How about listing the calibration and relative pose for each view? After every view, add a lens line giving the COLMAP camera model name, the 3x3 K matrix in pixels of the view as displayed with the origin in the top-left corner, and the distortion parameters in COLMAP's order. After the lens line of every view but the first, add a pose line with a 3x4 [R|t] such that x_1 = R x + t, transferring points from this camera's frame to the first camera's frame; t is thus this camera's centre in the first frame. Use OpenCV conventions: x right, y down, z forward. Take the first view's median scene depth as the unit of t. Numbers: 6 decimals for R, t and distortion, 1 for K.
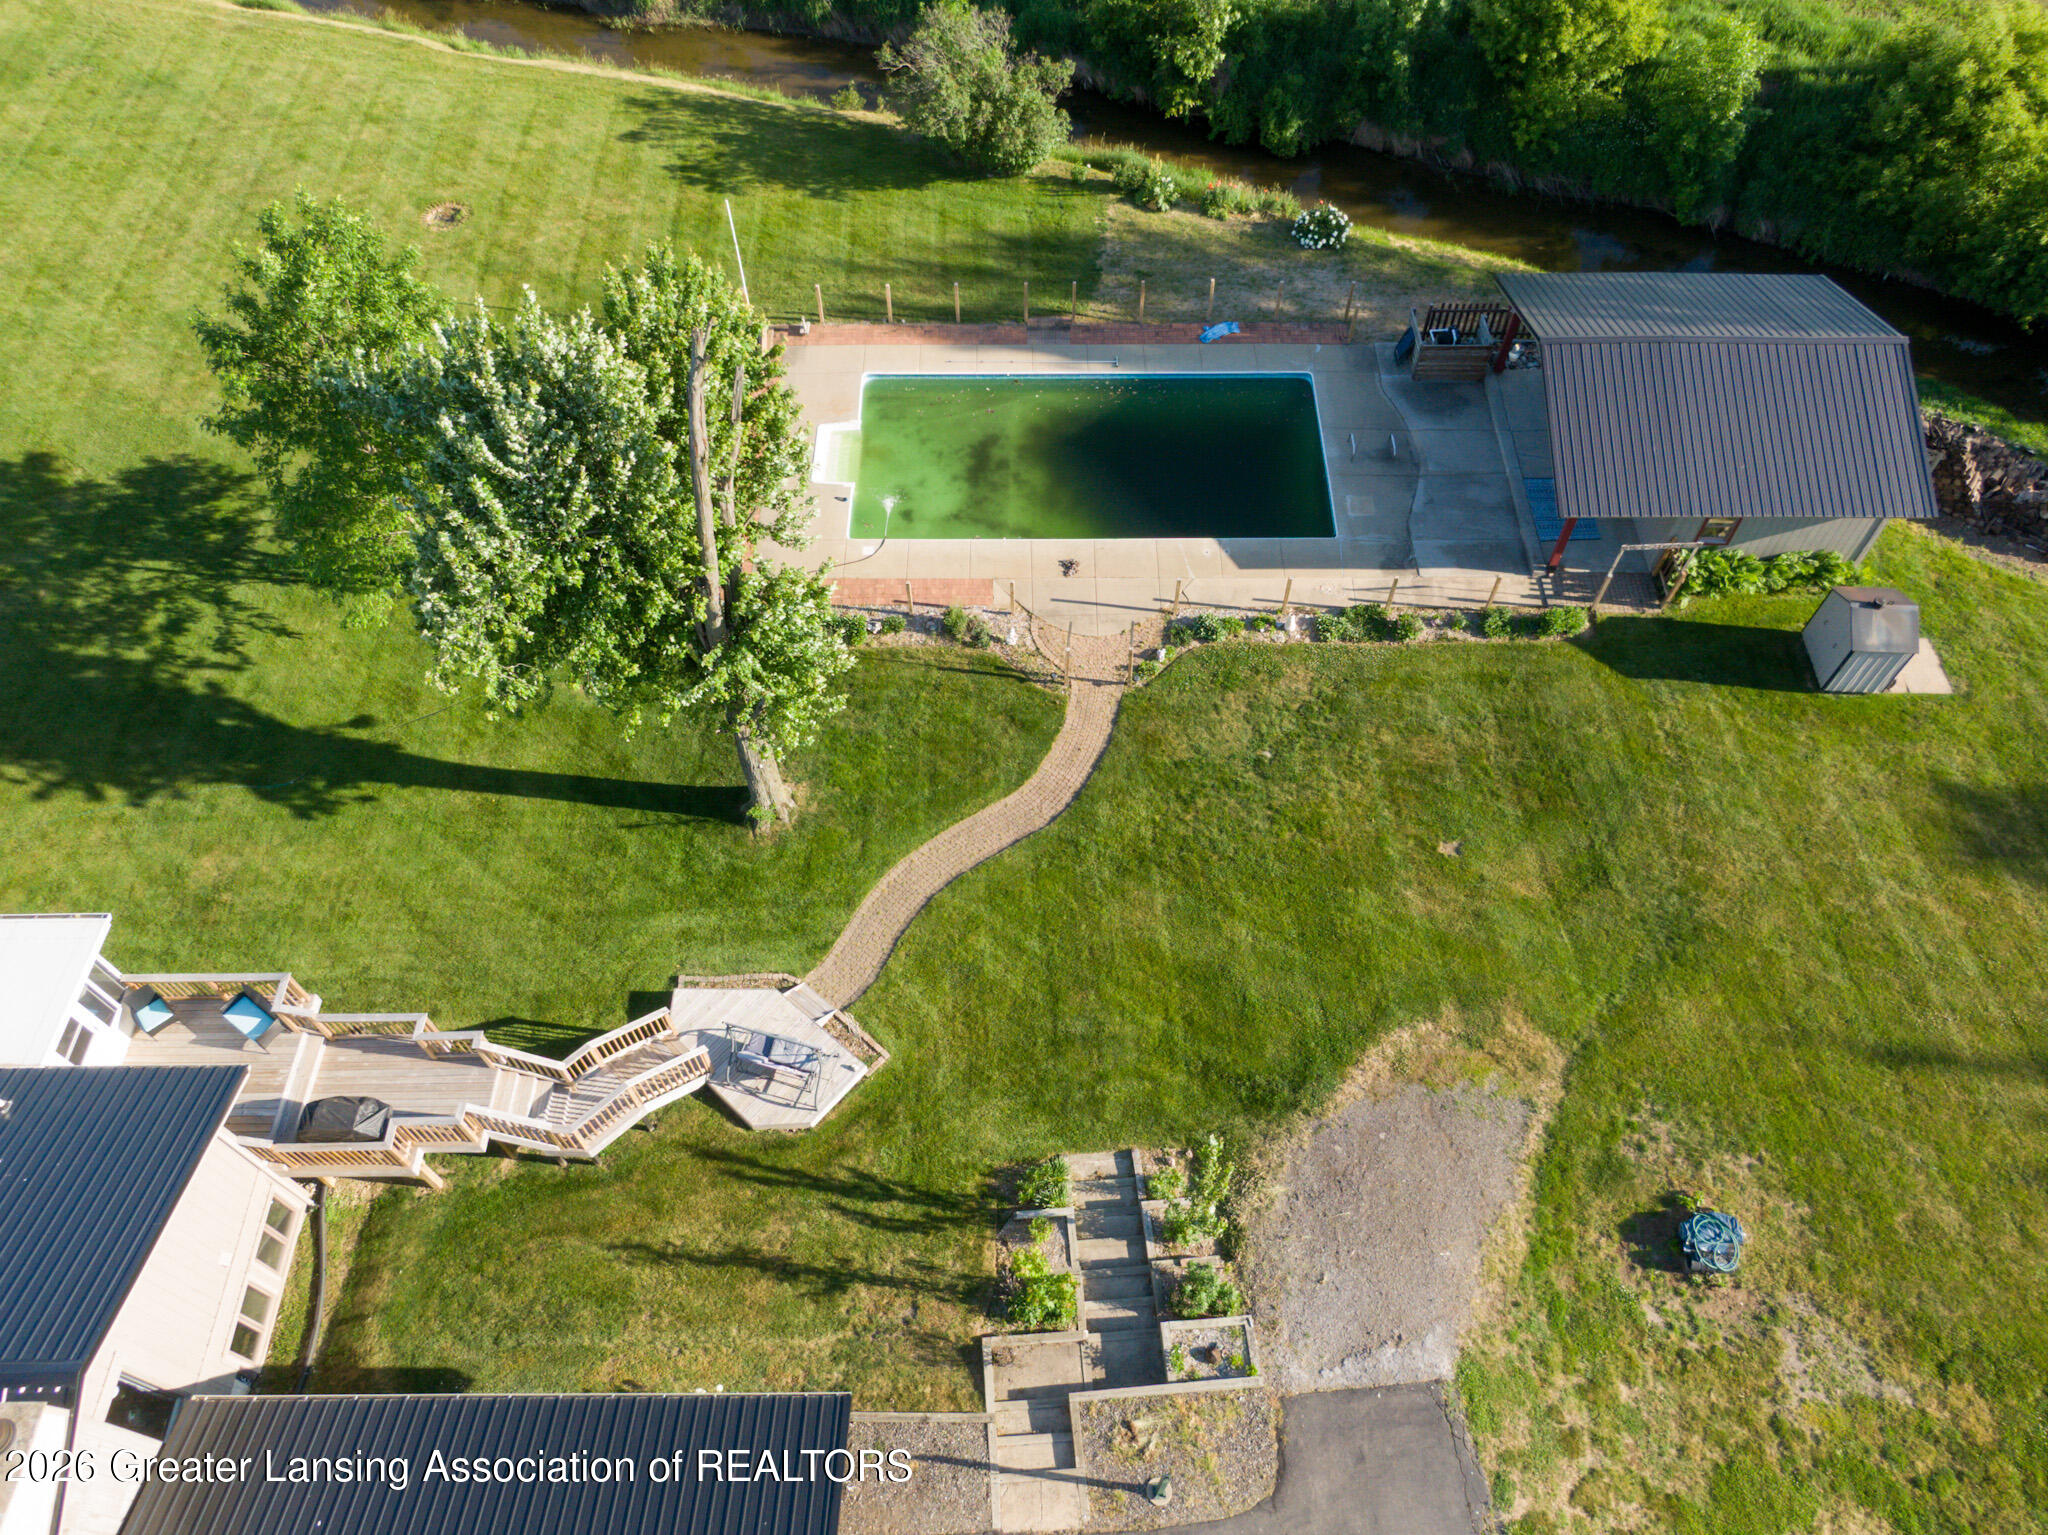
lens RADIAL K [[1450.4, 0, 1034.4], [0, 1450.4, 775.8], [0, 0, 1]] dist [0.008210, -0.021507]
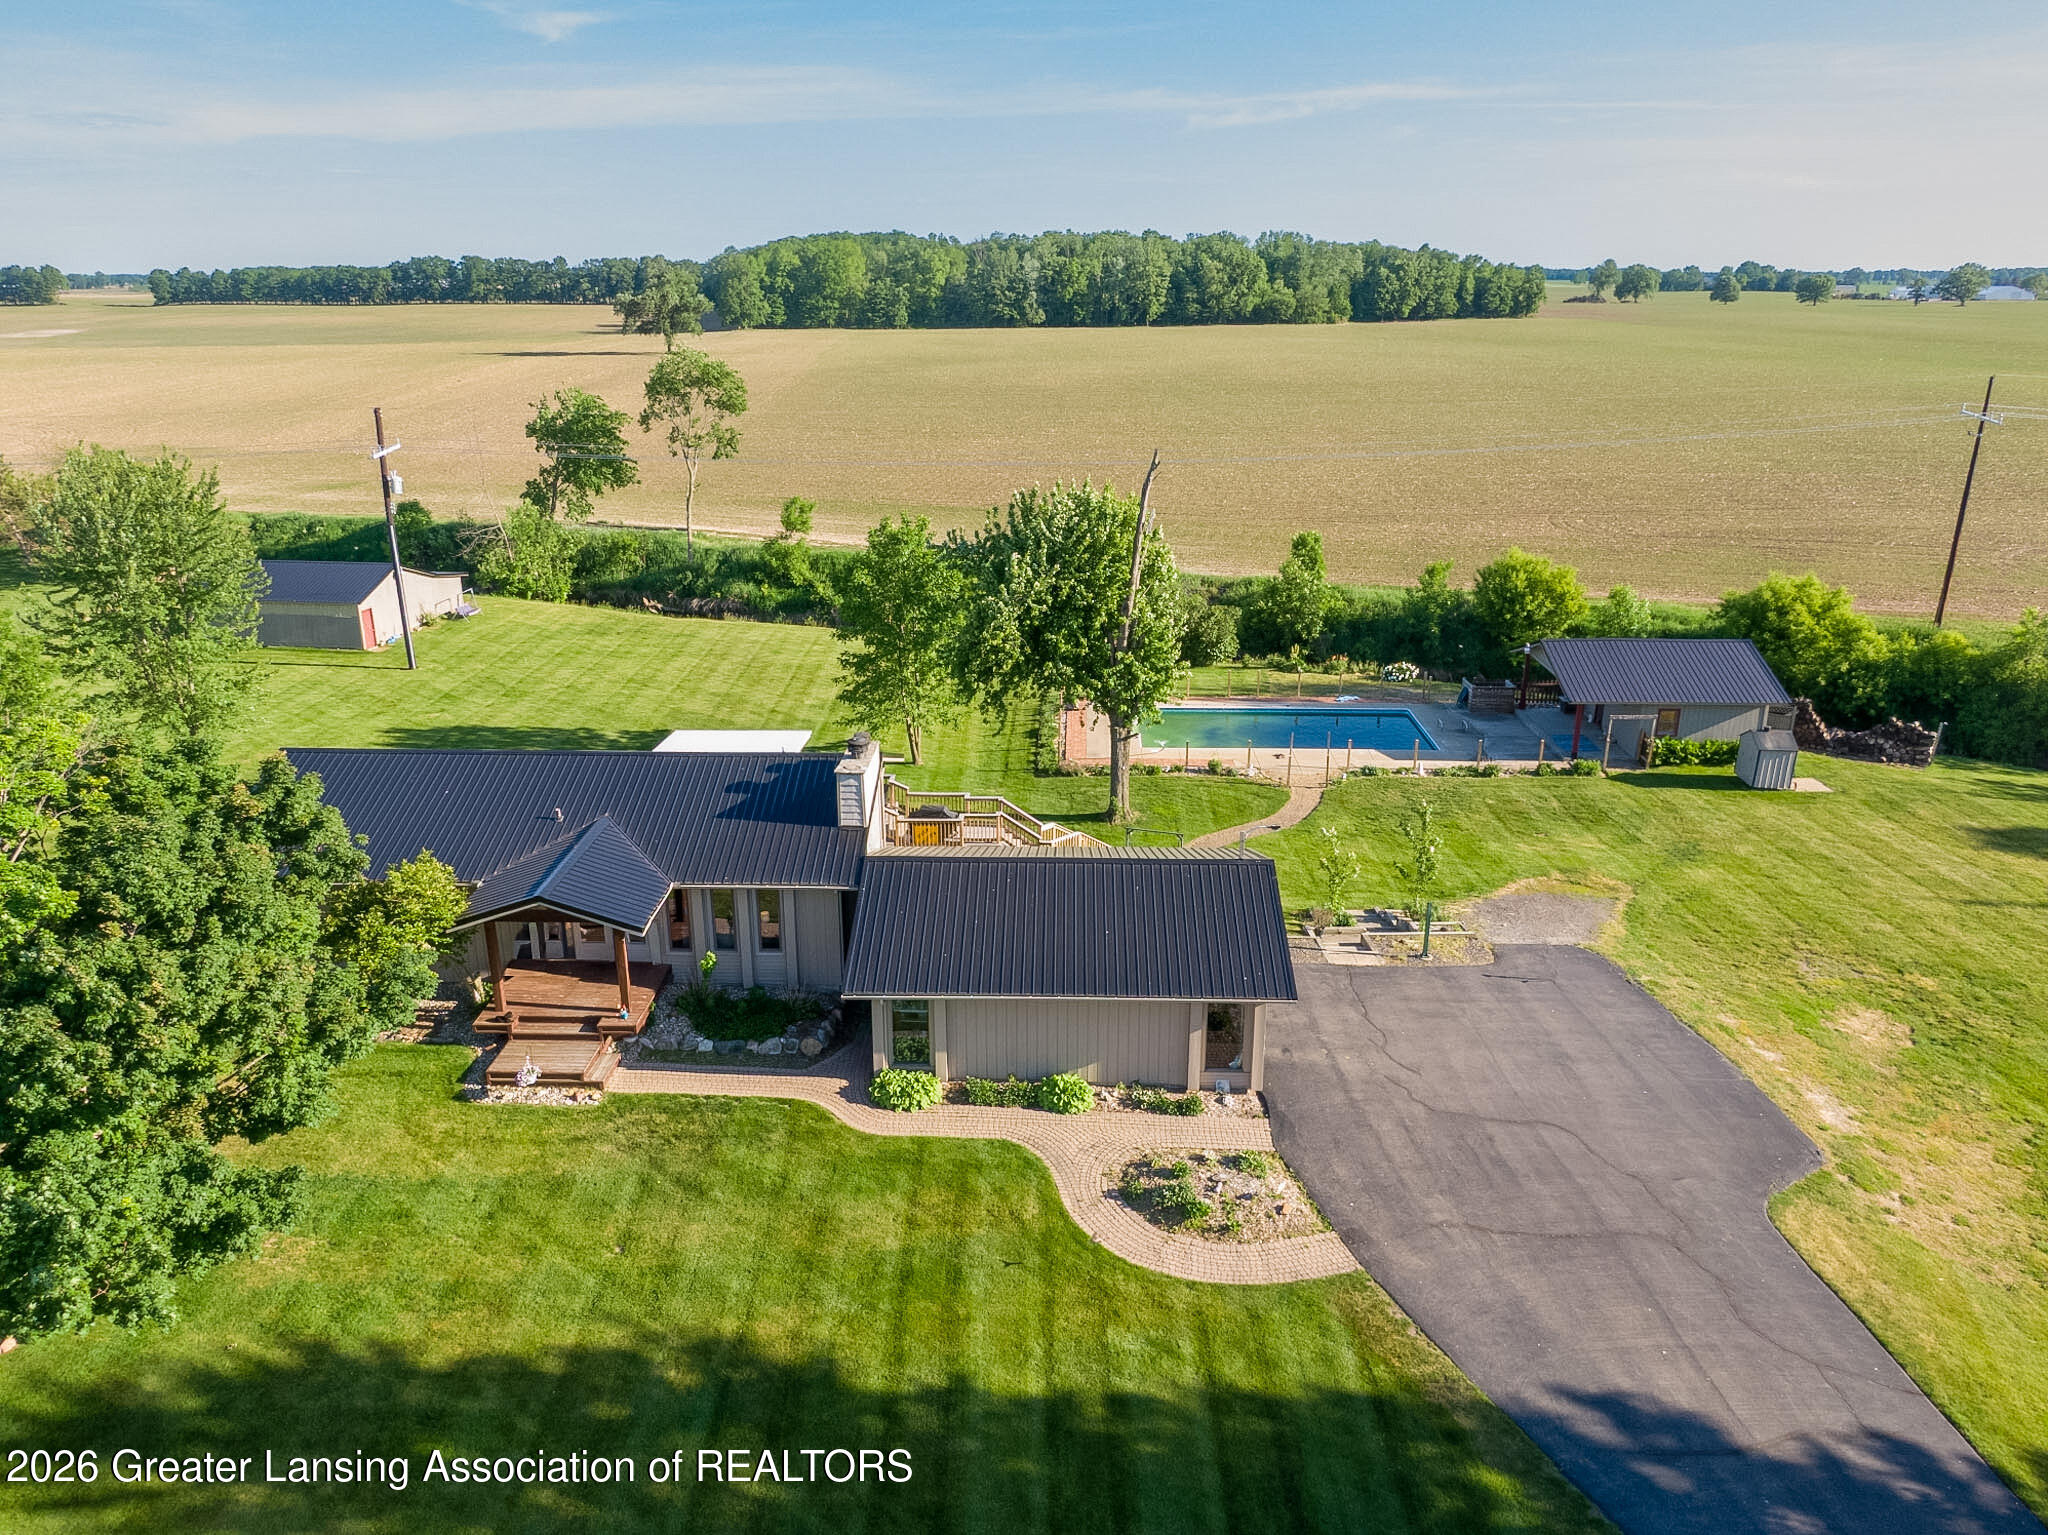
lens RADIAL K [[1446.1, 0, 1020.3], [0, 1446.1, 776.0], [0, 0, 1]] dist [0.023728, -0.046378]
pose [[0.999306, 0.013766, -0.034616, -0.215585], [-0.031960, 0.794231, -0.606775, 0.892717], [0.019140, 0.607460, 0.794119, -0.308509]]
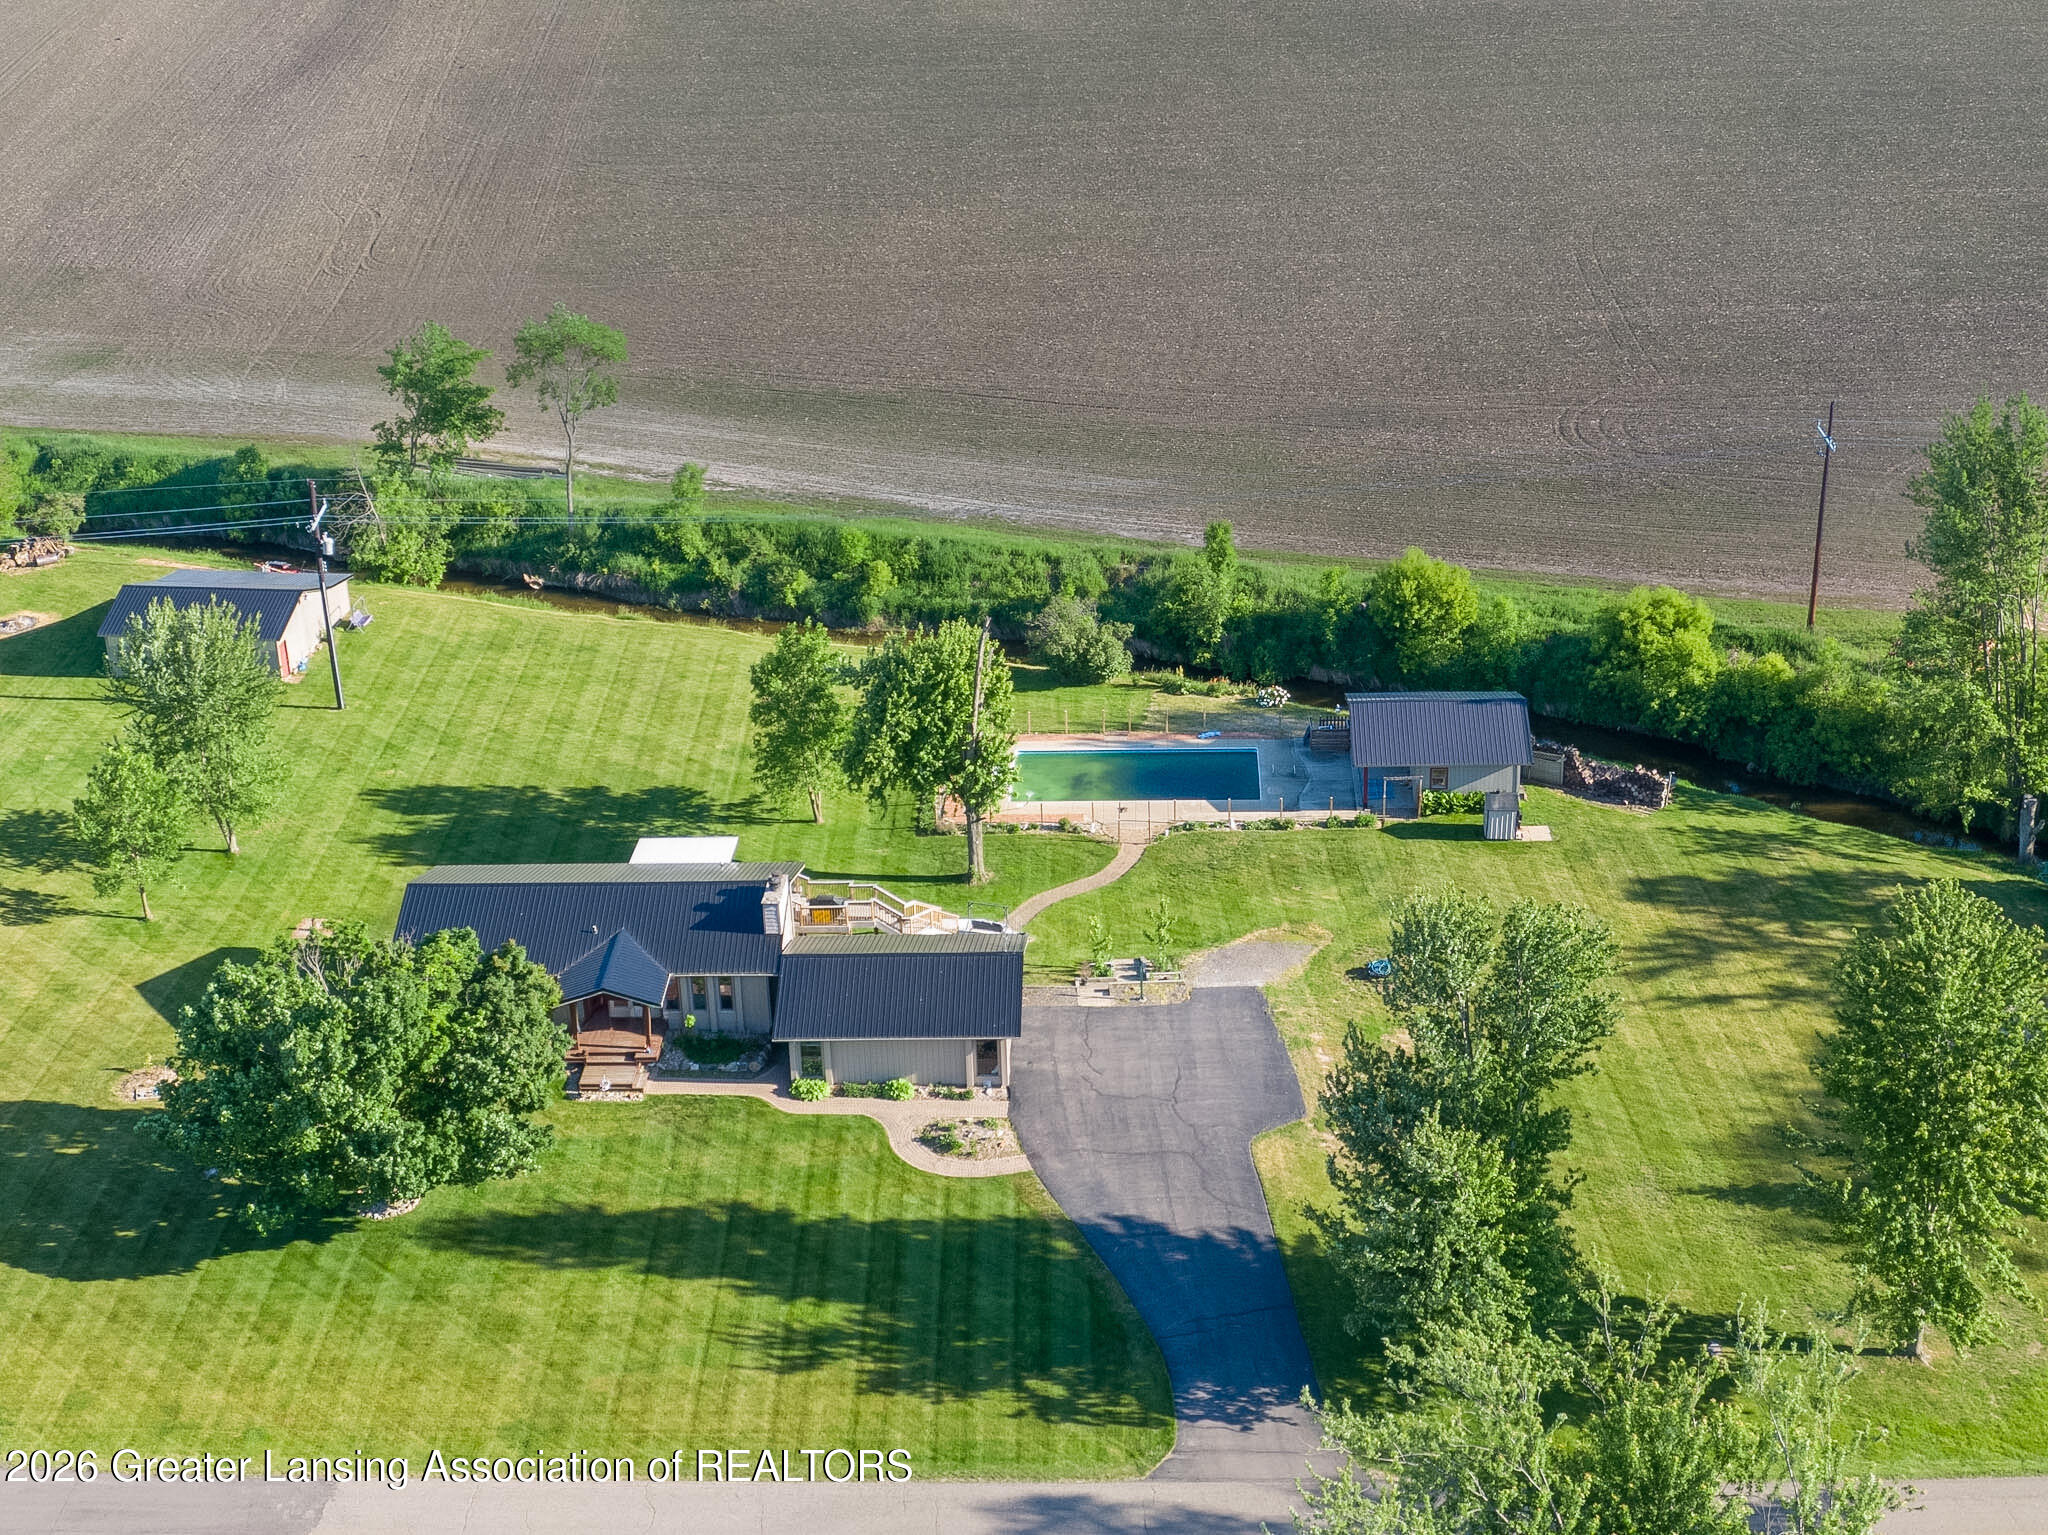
lens RADIAL K [[3020.1, 0, 1028.2], [0, 3020.1, 768.2], [0, 0, 1]] dist [-0.027503, 0.000000]
pose [[0.998707, -0.005273, -0.050572, 0.104358], [-0.021827, 0.853840, -0.520077, 1.956521], [0.045922, 0.520508, 0.852621, -2.549894]]
